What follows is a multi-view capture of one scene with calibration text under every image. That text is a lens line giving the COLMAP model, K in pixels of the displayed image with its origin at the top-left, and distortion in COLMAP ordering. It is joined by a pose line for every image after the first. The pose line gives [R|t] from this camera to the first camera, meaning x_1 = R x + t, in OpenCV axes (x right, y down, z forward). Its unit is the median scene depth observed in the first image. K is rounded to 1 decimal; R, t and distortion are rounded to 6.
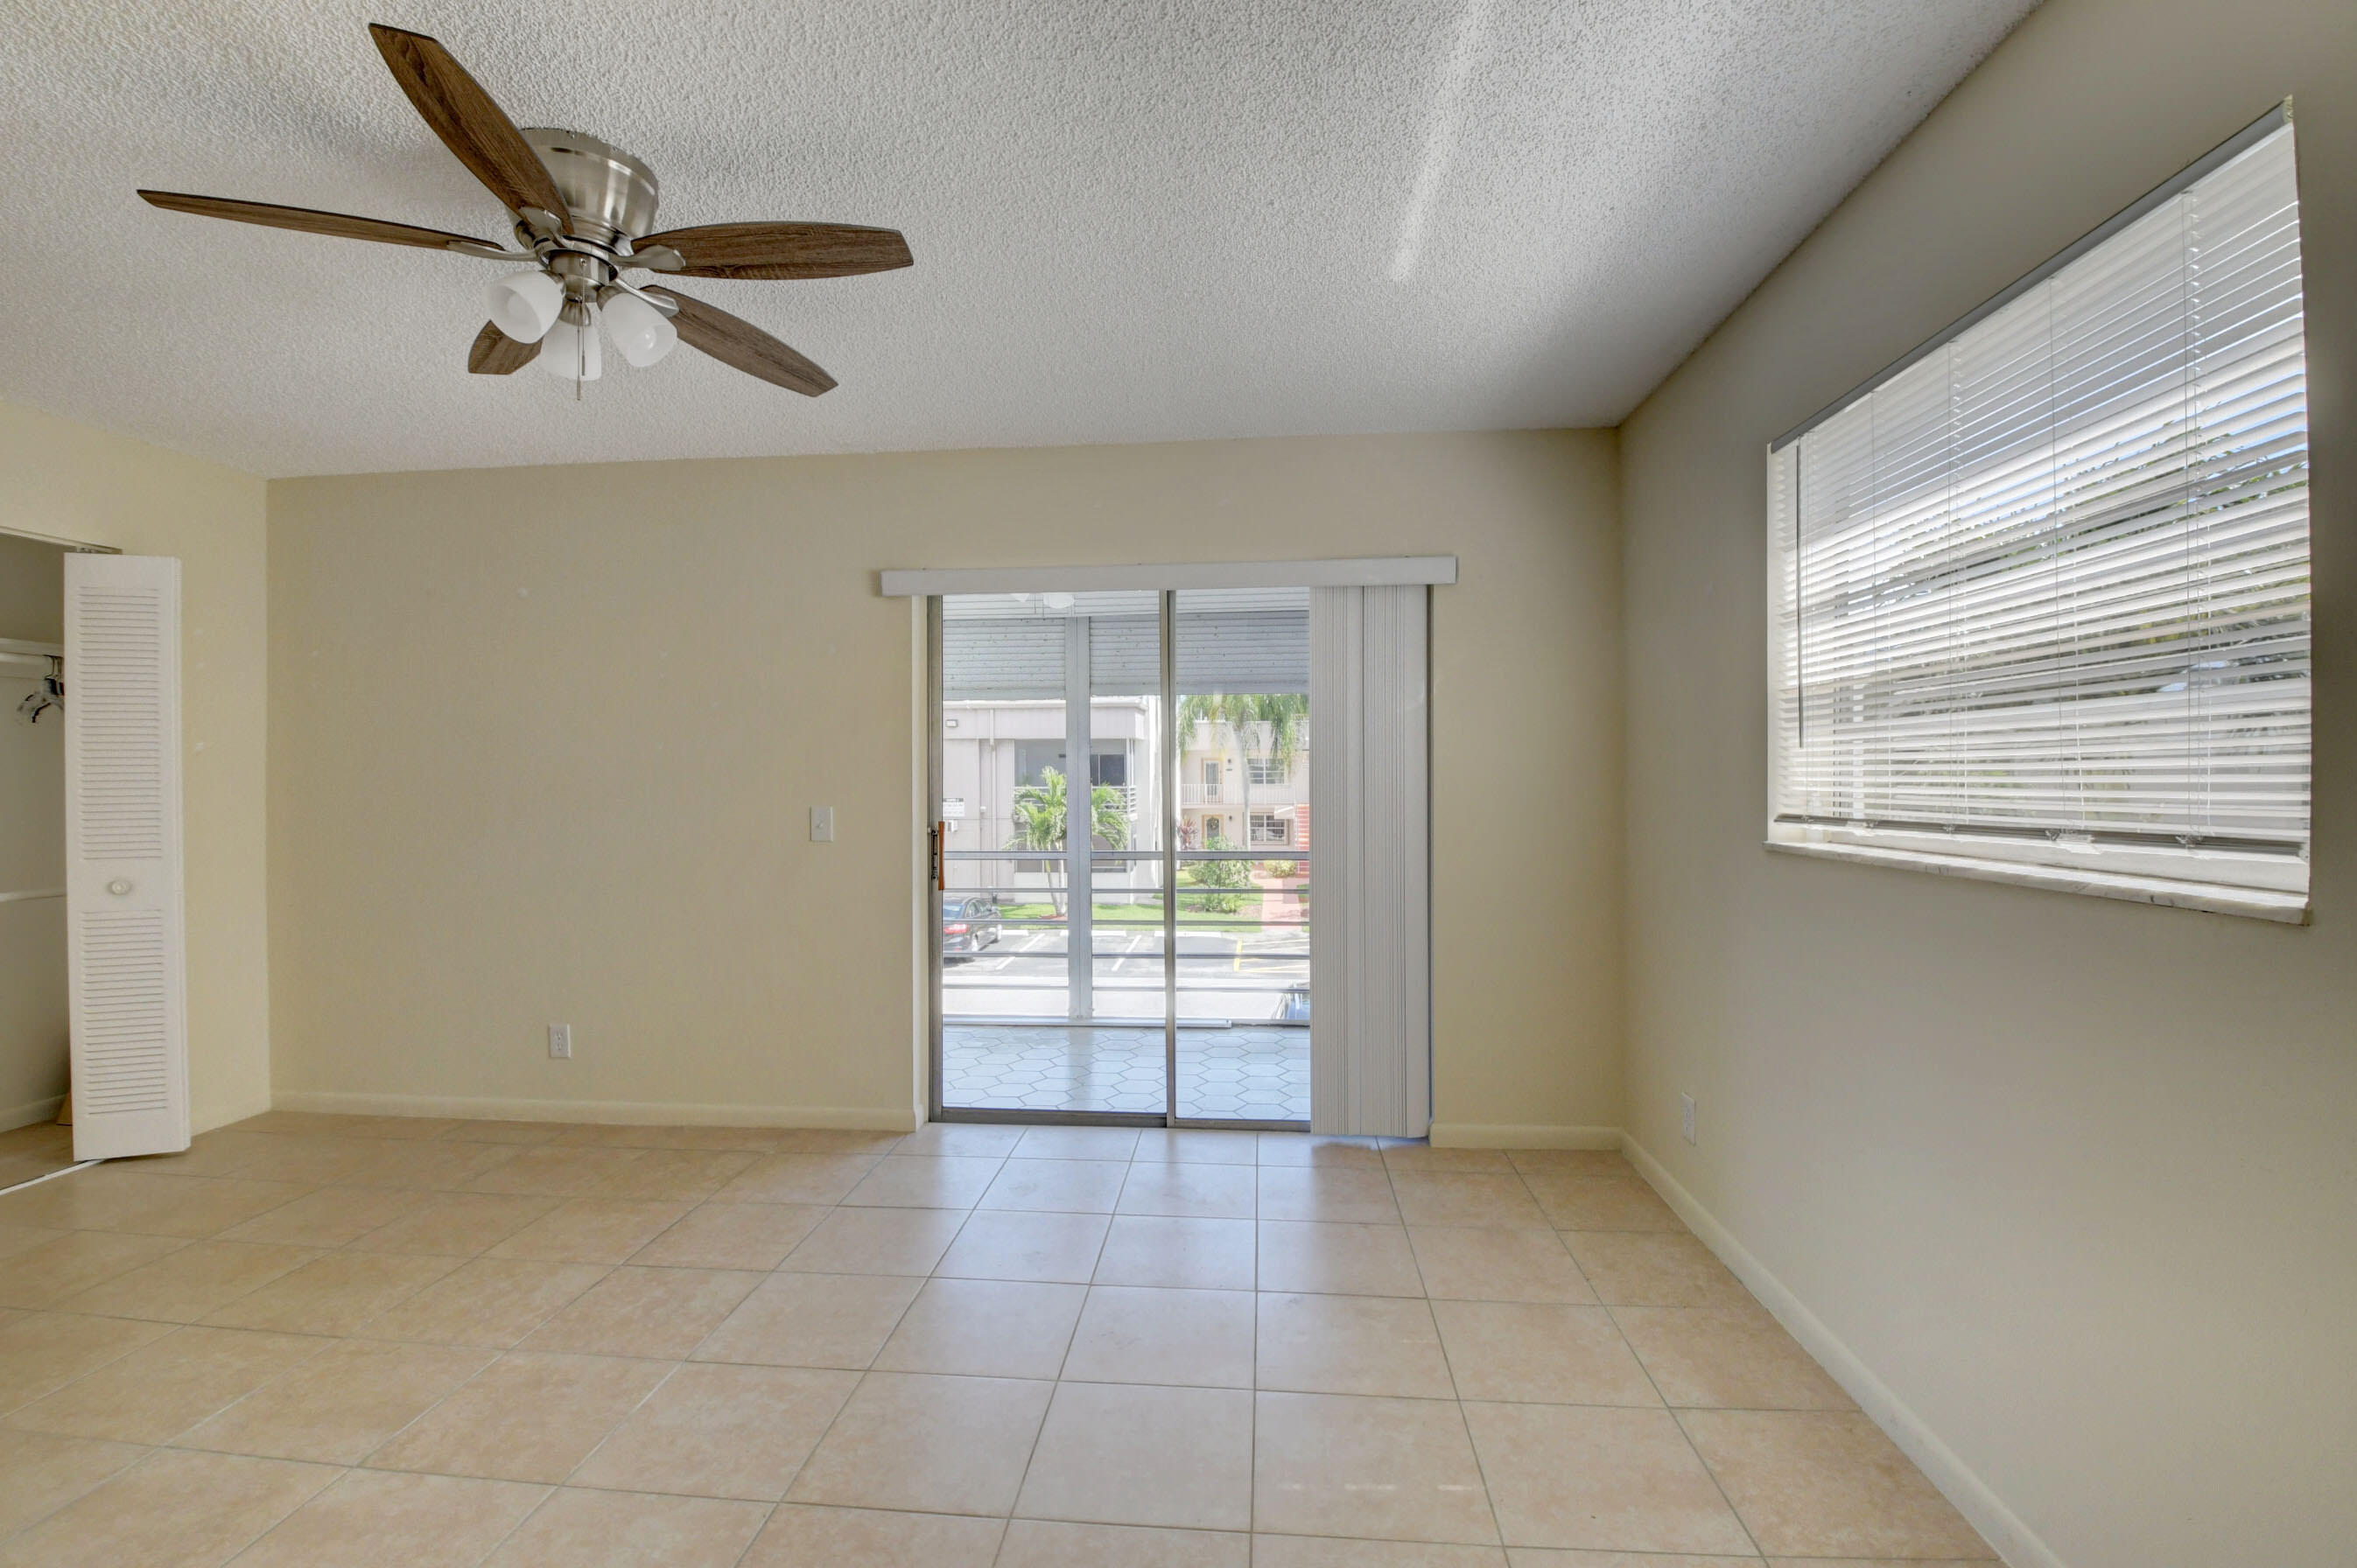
lens RADIAL K [[1040.2, 0, 1175.1], [0, 1040.2, 790.3], [0, 0, 1]] dist [0.004020, -0.019932]
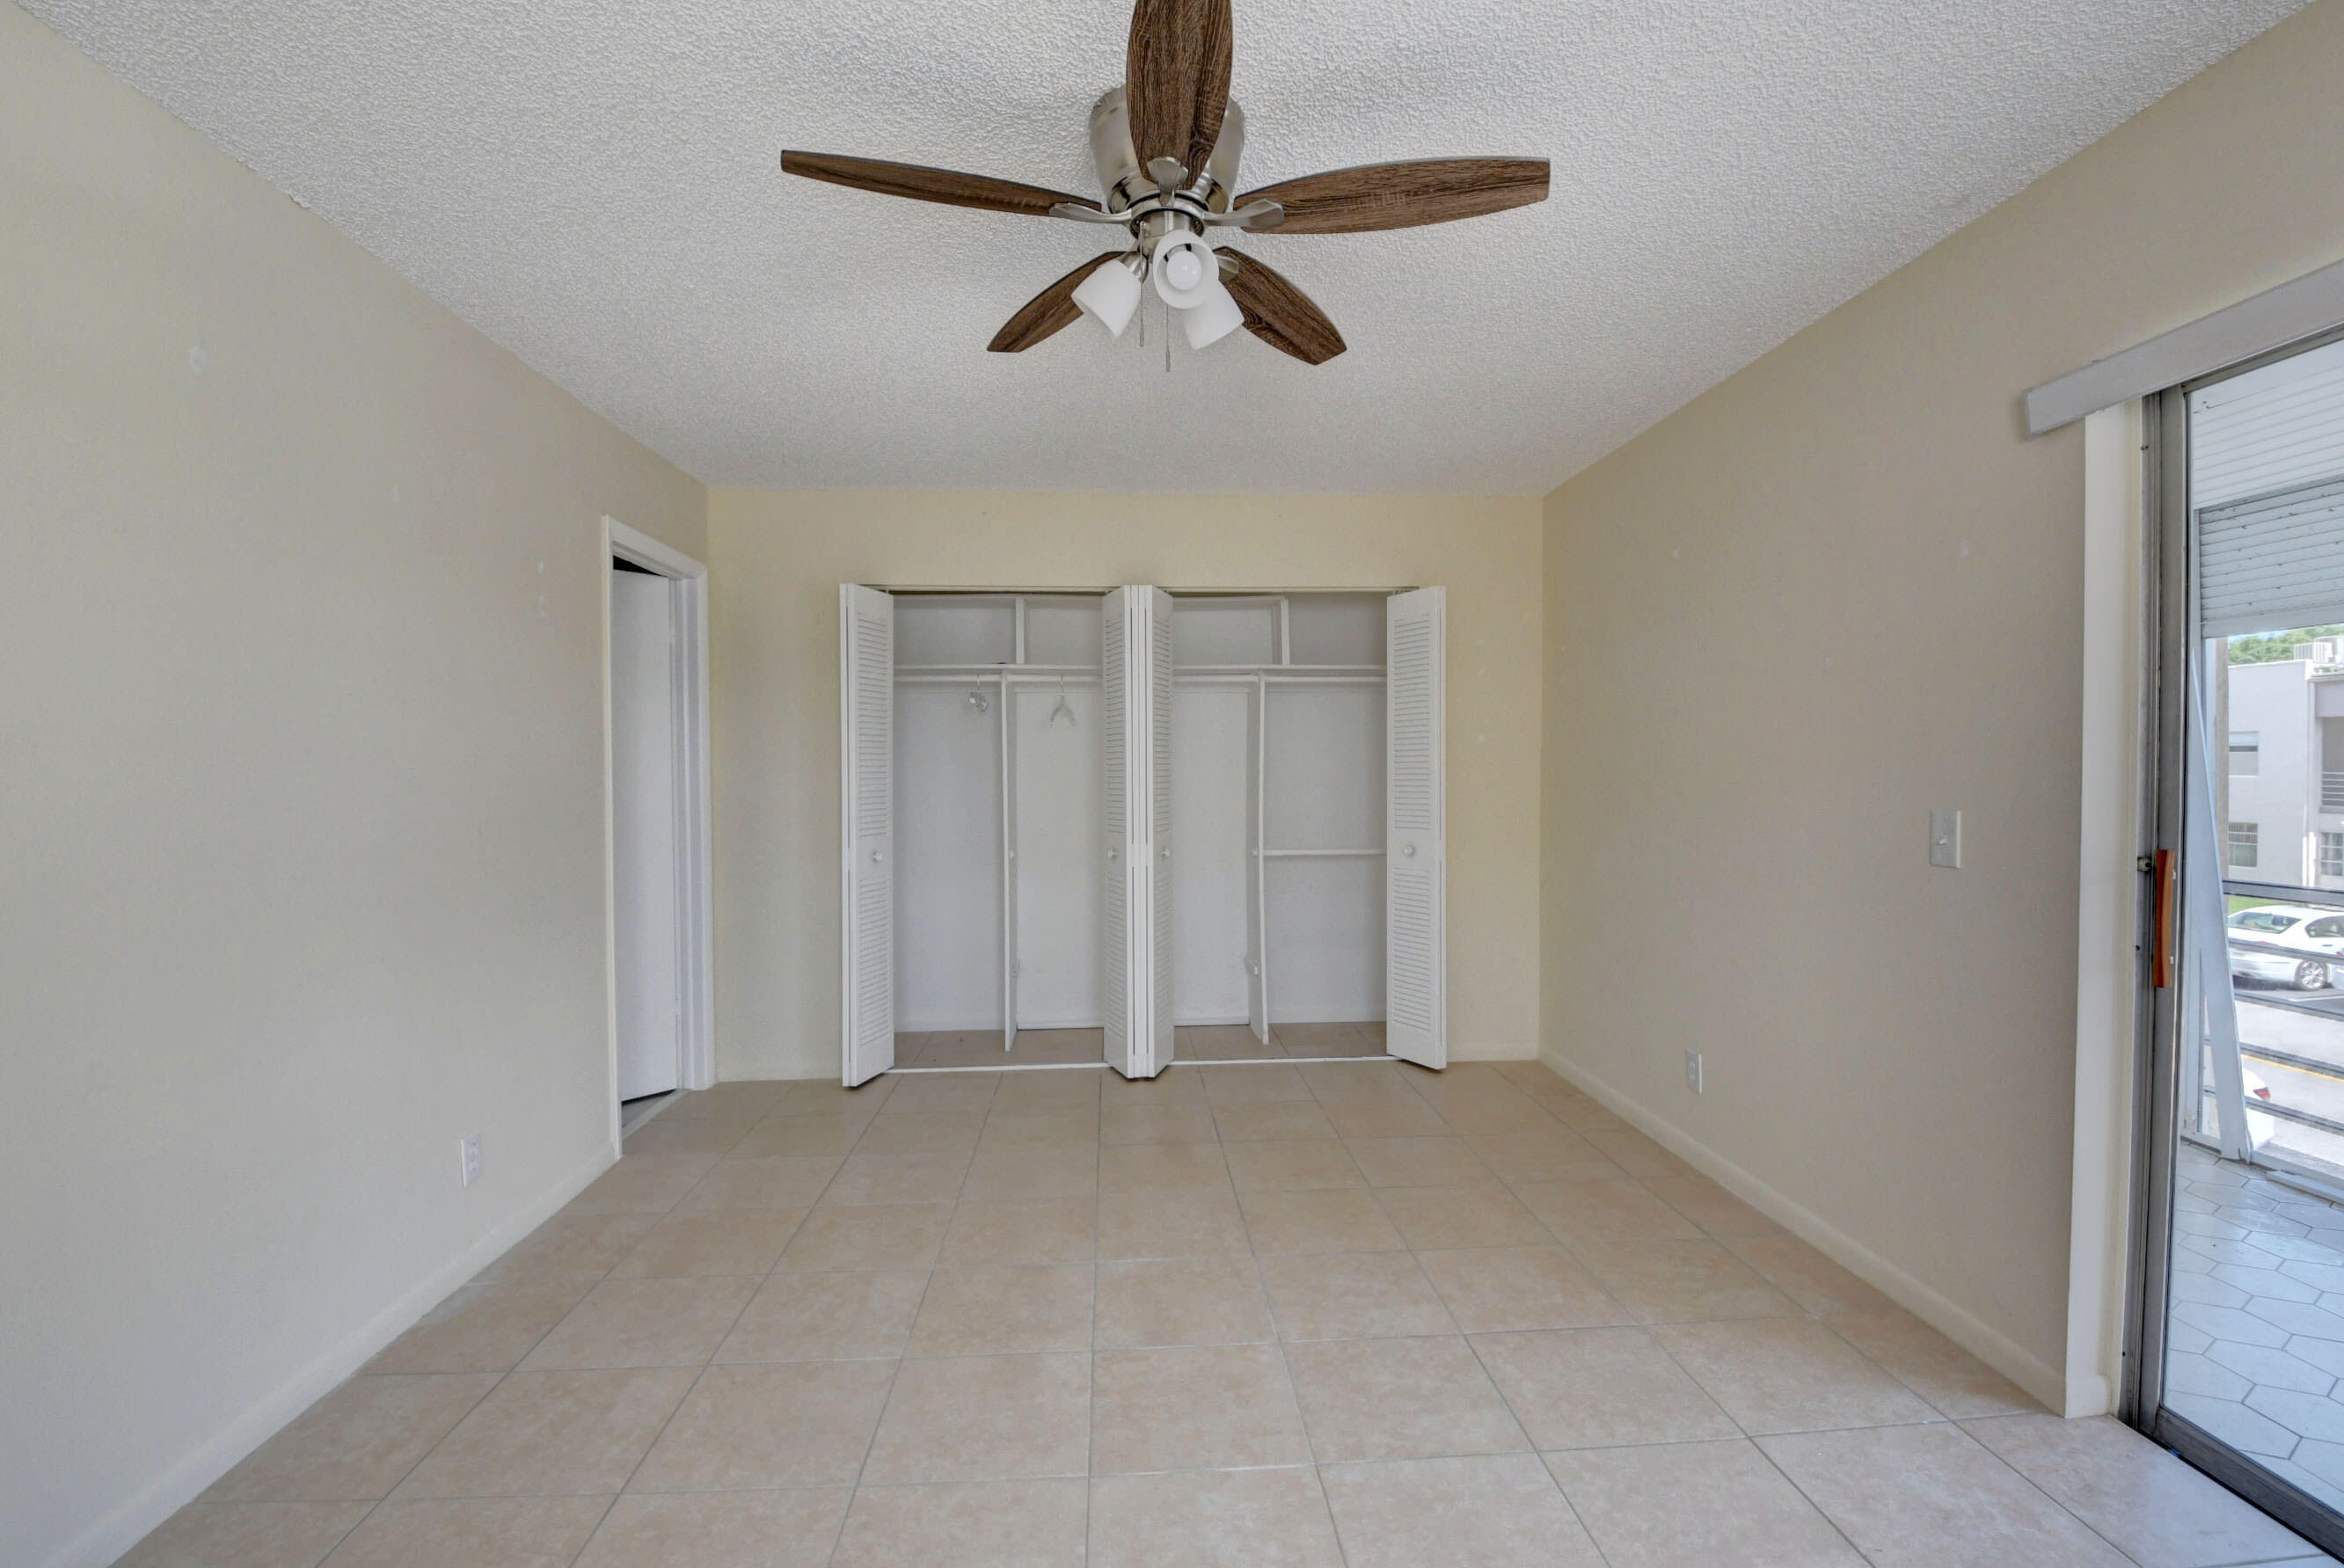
lens RADIAL K [[1034.9, 0, 1124.9], [0, 1034.9, 790.4], [0, 0, 1]] dist [0.015988, -0.018896]
pose [[0.150948, 0.020222, -0.988335, 0.202194], [-0.002956, 0.999796, 0.020005, -0.006773], [0.988537, -0.000098, 0.150977, 0.453396]]
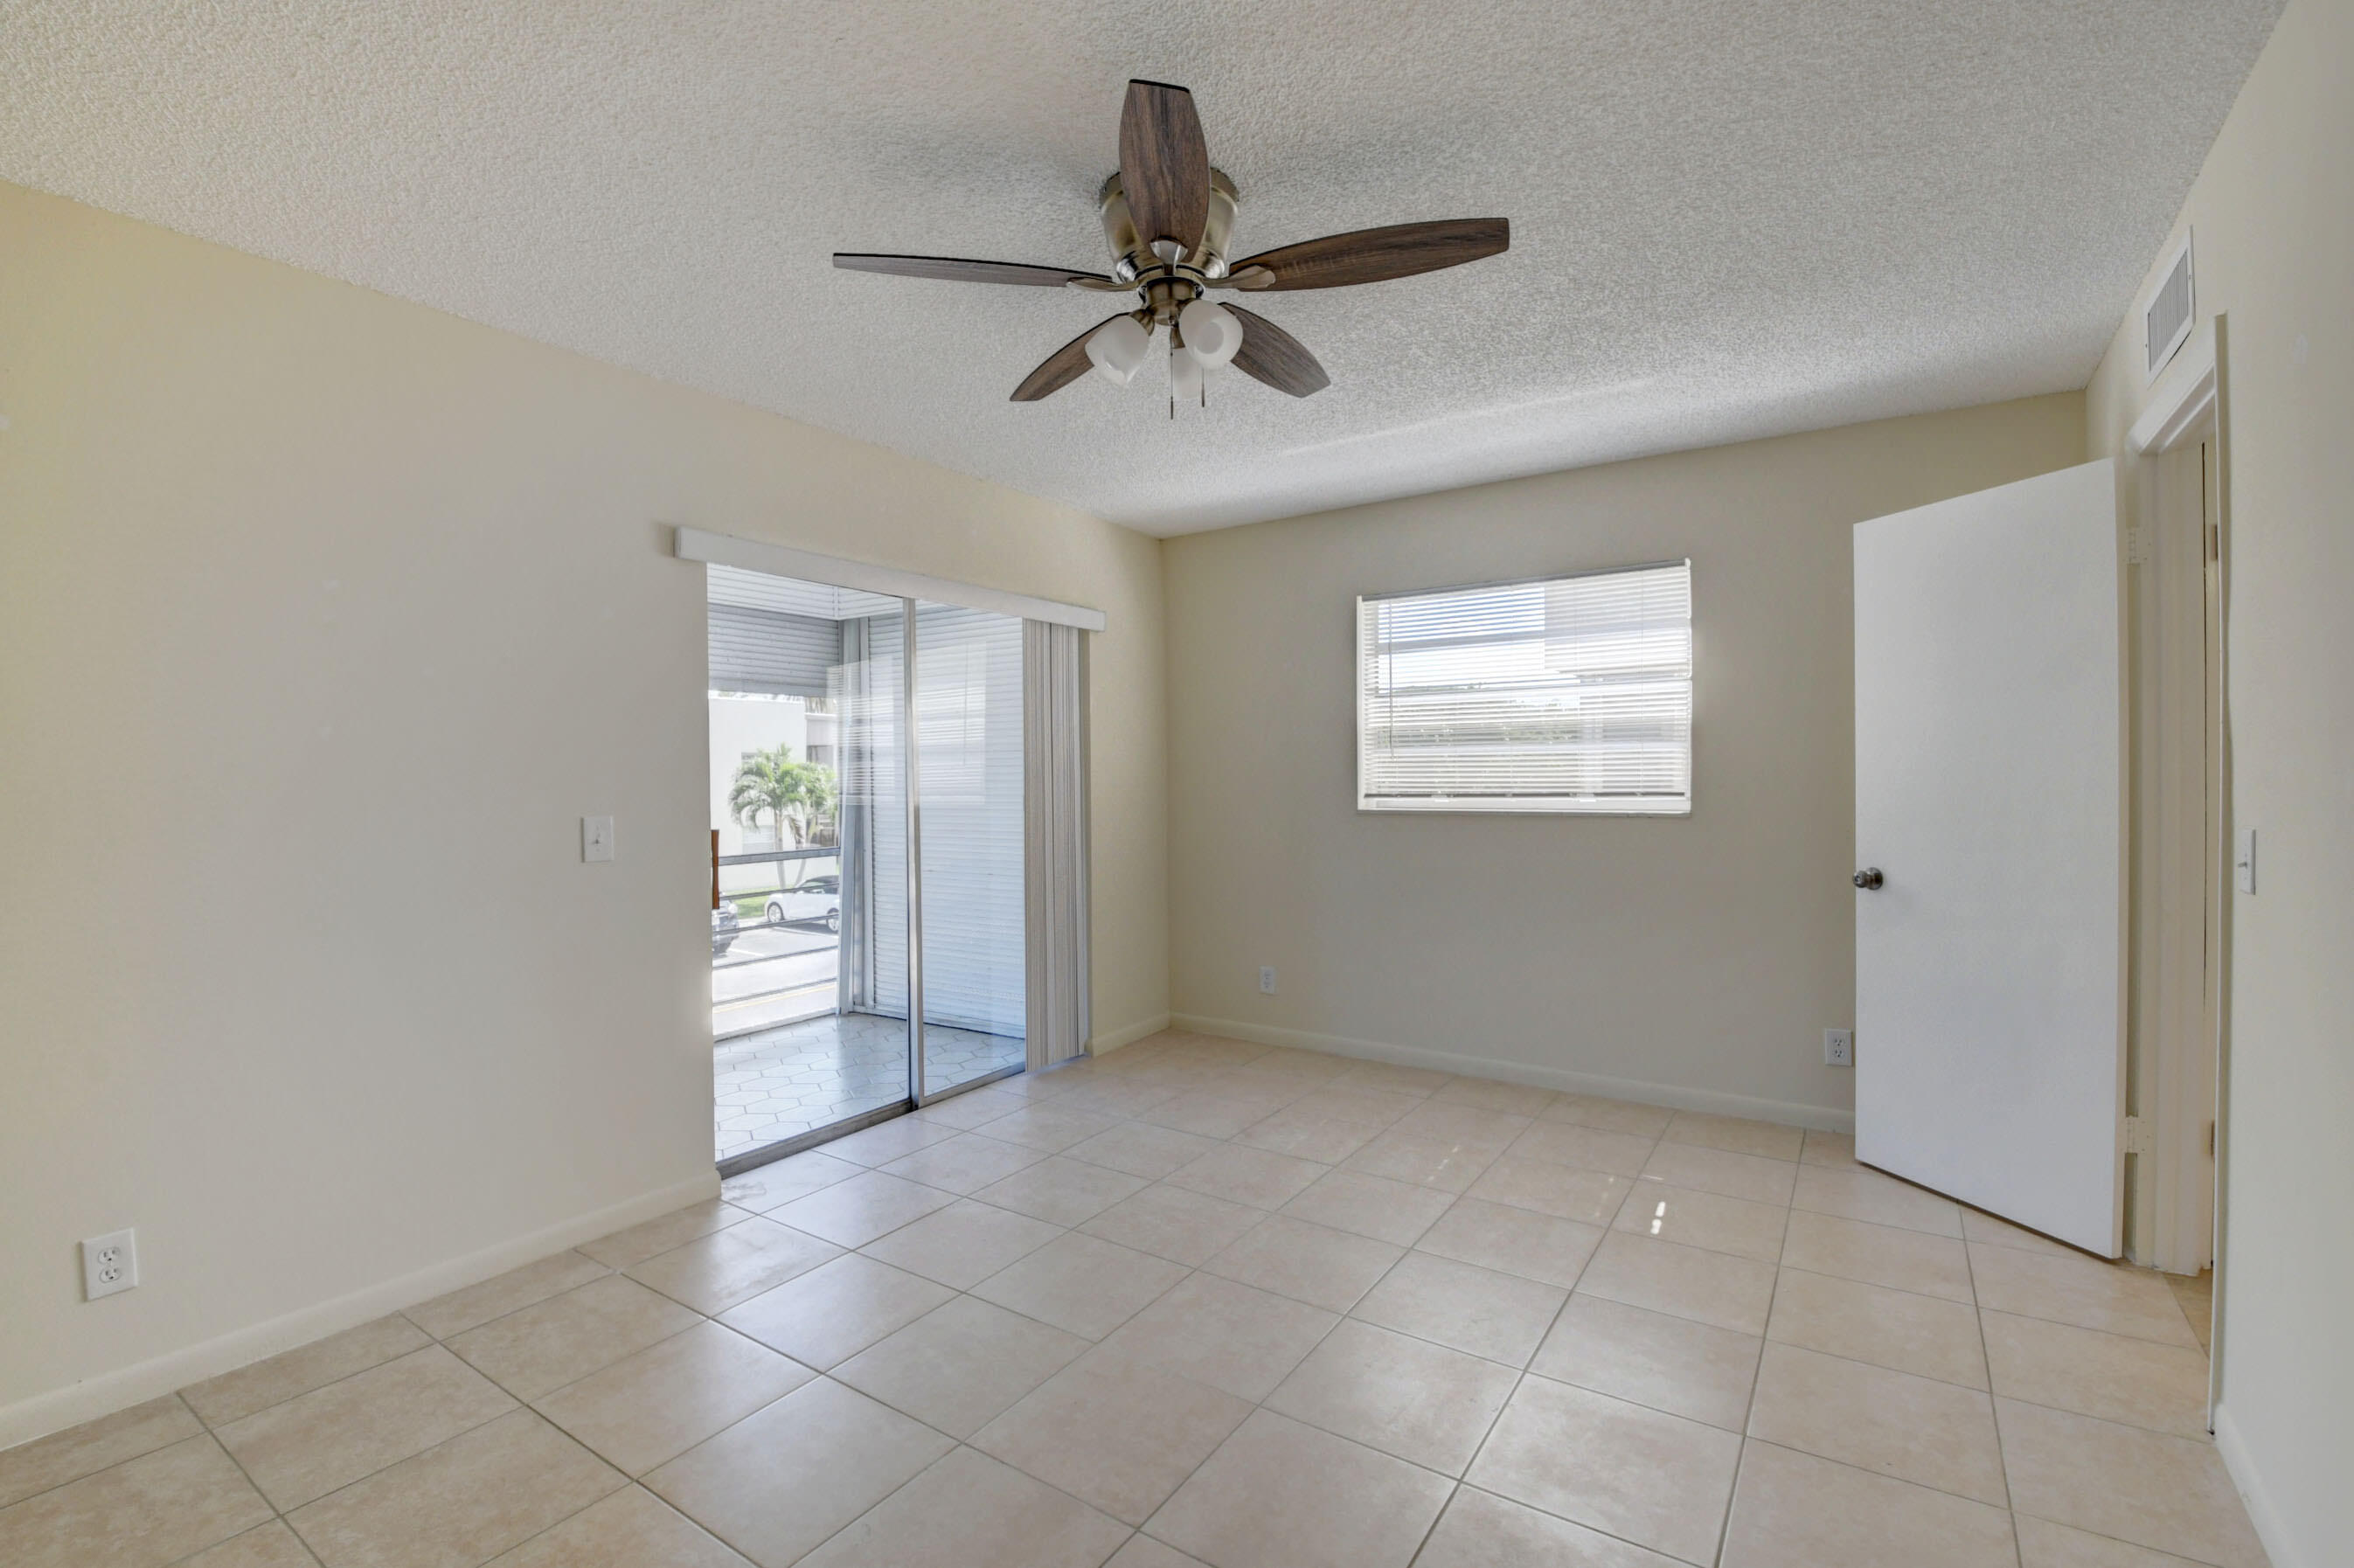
lens RADIAL K [[1039.0, 0, 1173.6], [0, 1039.0, 790.3], [0, 0, 1]] dist [0.004020, -0.019932]
pose [[0.488643, -0.018942, 0.872278, -0.870551], [0.017310, 0.999778, 0.012013, -0.008266], [-0.872312, 0.009229, 0.488862, 0.273515]]
